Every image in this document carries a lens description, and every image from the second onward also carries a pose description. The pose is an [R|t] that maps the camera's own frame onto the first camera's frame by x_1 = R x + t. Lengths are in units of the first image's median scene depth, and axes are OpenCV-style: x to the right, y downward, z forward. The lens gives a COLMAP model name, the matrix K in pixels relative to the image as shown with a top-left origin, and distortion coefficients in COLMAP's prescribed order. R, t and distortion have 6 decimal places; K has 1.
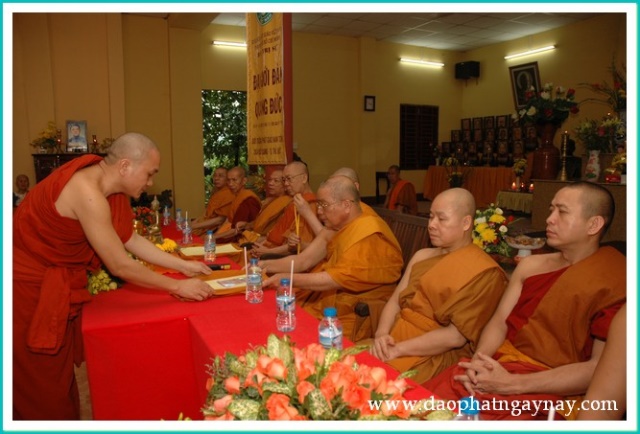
lens RADIAL K [[474.6, 0, 317.0], [0, 474.6, 213.8], [0, 0, 1]] dist [-0.152310, 0.106153]
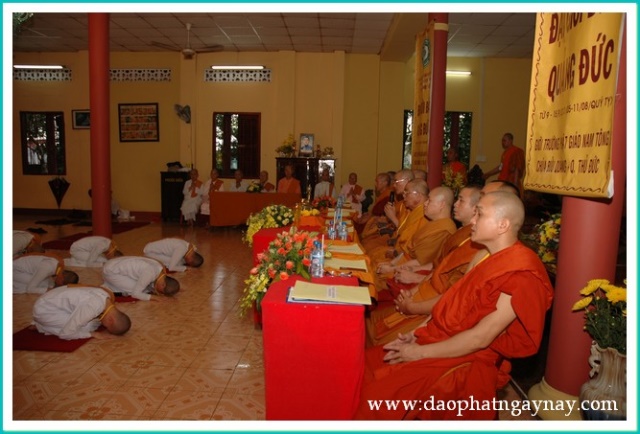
lens RADIAL K [[474.6, 0, 323.3], [0, 474.6, 219.3], [0, 0, 1]] dist [-0.152310, 0.106153]
pose [[0.875461, 0.085795, -0.475613, 0.207251], [-0.088056, 0.995960, 0.017577, 0.021237], [0.475200, 0.026493, 0.879479, -0.211485]]
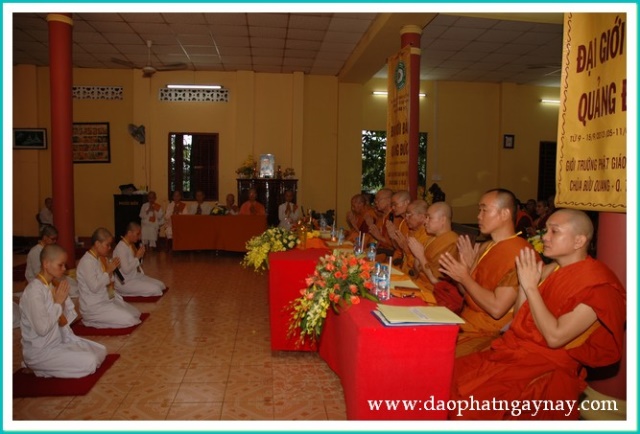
lens RADIAL K [[474.6, 0, 322.5], [0, 474.6, 222.7], [0, 0, 1]] dist [-0.152310, 0.106153]
pose [[0.937858, 0.049922, -0.343408, 0.116459], [-0.063820, 0.997532, -0.029281, 0.026945], [0.341099, 0.049378, 0.938730, -0.246376]]
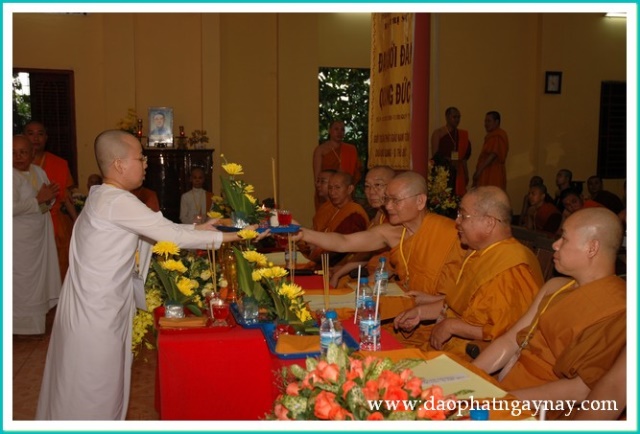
lens RADIAL K [[674.0, 0, 314.3], [0, 674.0, 228.1], [0, 0, 1]] dist [-0.020535, 0.000000]
pose [[0.967705, 0.037161, -0.249333, 0.036102], [-0.039878, 0.999187, -0.005852, 0.002693], [0.248913, 0.015606, 0.968400, -0.071528]]
